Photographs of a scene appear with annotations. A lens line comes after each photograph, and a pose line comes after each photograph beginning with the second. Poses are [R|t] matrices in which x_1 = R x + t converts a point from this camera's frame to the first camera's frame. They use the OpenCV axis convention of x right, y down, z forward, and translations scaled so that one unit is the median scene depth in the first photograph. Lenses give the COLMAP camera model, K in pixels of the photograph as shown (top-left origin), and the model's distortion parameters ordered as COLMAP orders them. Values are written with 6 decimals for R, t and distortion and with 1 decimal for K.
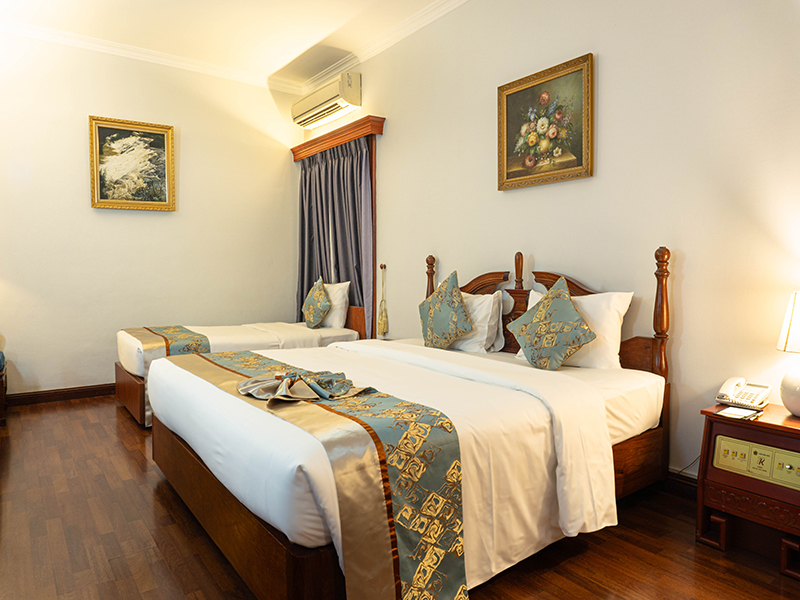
lens RADIAL K [[527.3, 0, 396.6], [0, 527.3, 295.9], [0, 0, 1]] dist [-0.019142, -0.012589]
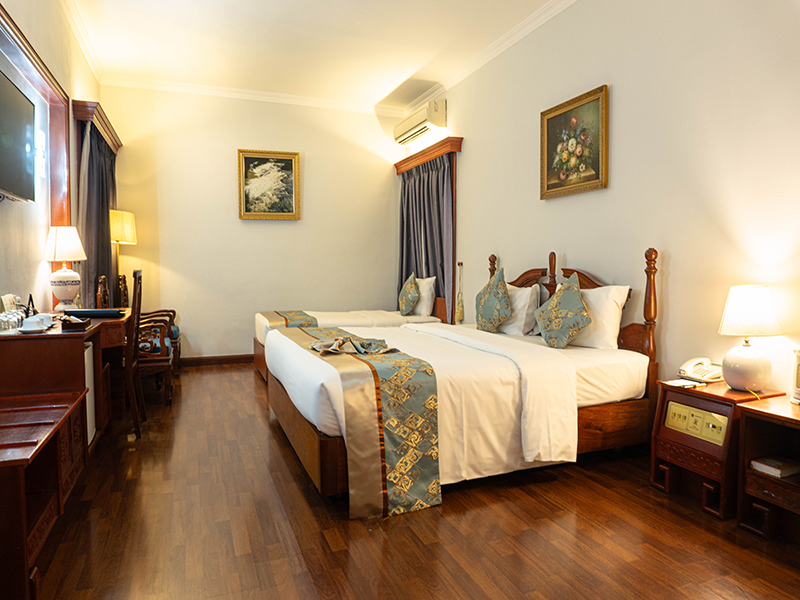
lens RADIAL K [[527.3, 0, 397.0], [0, 527.3, 294.9], [0, 0, 1]] dist [-0.019142, -0.012589]
pose [[0.964977, 0.015755, -0.261861, 0.220744], [-0.014718, 0.999874, 0.005920, 0.012656], [0.261922, -0.001859, 0.965087, -0.256703]]
